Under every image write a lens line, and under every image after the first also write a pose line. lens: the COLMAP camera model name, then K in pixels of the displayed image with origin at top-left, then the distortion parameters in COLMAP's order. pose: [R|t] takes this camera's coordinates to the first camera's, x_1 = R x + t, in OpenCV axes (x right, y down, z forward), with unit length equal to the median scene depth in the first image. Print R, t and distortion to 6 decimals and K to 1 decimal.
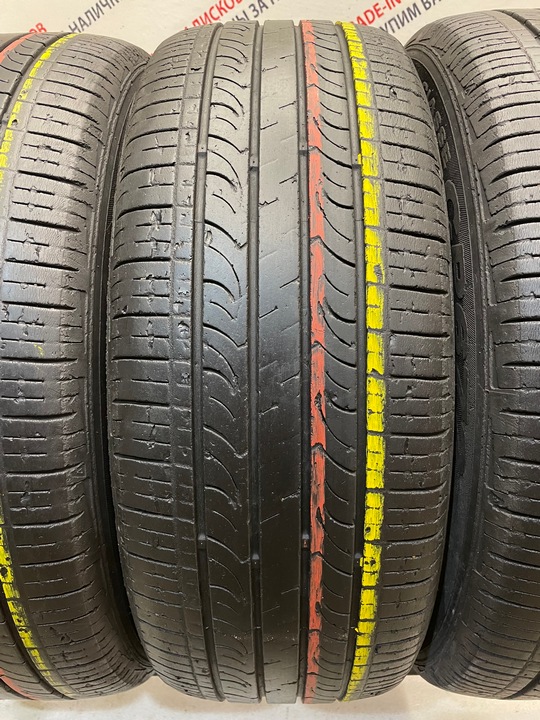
lens RADIAL K [[543.3, 0, 270.0], [0, 543.3, 360.0], [0, 0, 1]] dist [0.084286, -0.113877]
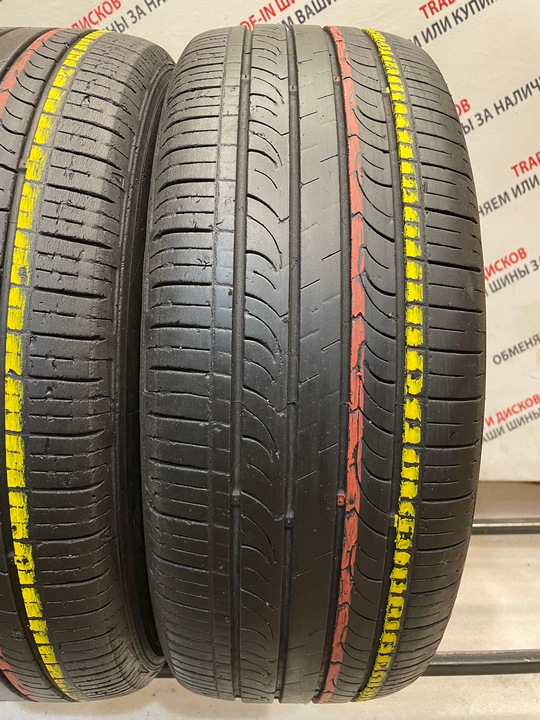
lens RADIAL K [[543.3, 0, 270.0], [0, 543.3, 360.0], [0, 0, 1]] dist [0.084286, -0.113877]
pose [[0.999093, 0.027317, 0.032673, 0.603158], [-0.026979, 0.999578, -0.010747, -0.002531], [-0.032953, 0.009856, 0.999408, -0.034386]]
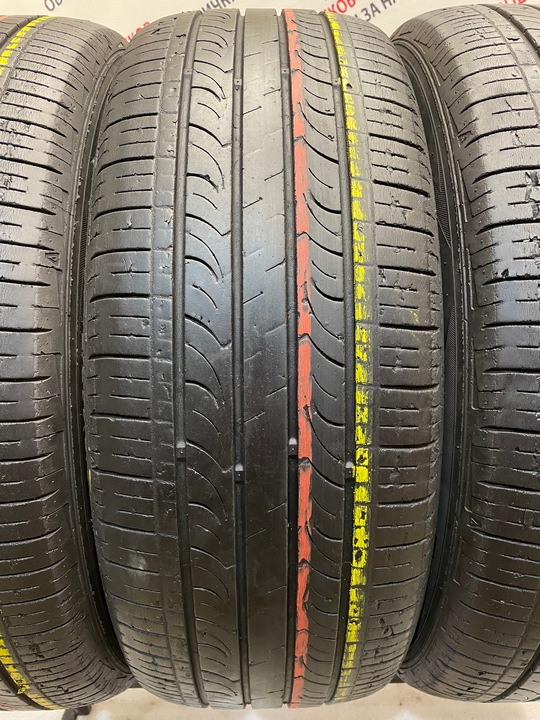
lens RADIAL K [[543.3, 0, 270.0], [0, 543.3, 360.0], [0, 0, 1]] dist [0.084286, -0.113877]
pose [[0.999474, -0.002505, 0.032347, -0.693476], [0.003618, 0.999402, -0.034381, 0.087672], [-0.032242, 0.034480, 0.998885, 0.064886]]
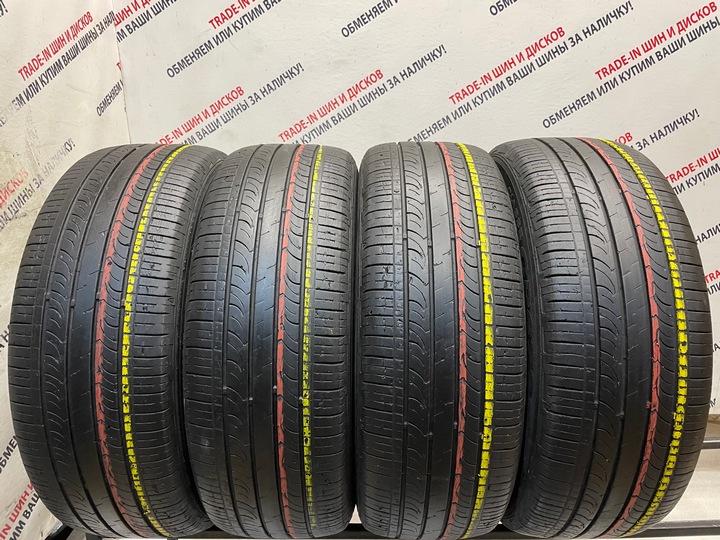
lens RADIAL K [[543.3, 0, 362.2], [0, 543.3, 268.5], [0, 0, 1]] dist [0.084286, -0.113877]
pose [[0.999863, 0.013637, 0.009344, -0.317956], [-0.012779, 0.996177, -0.086421, -0.079687], [-0.010487, 0.086290, 0.996215, -1.121102]]
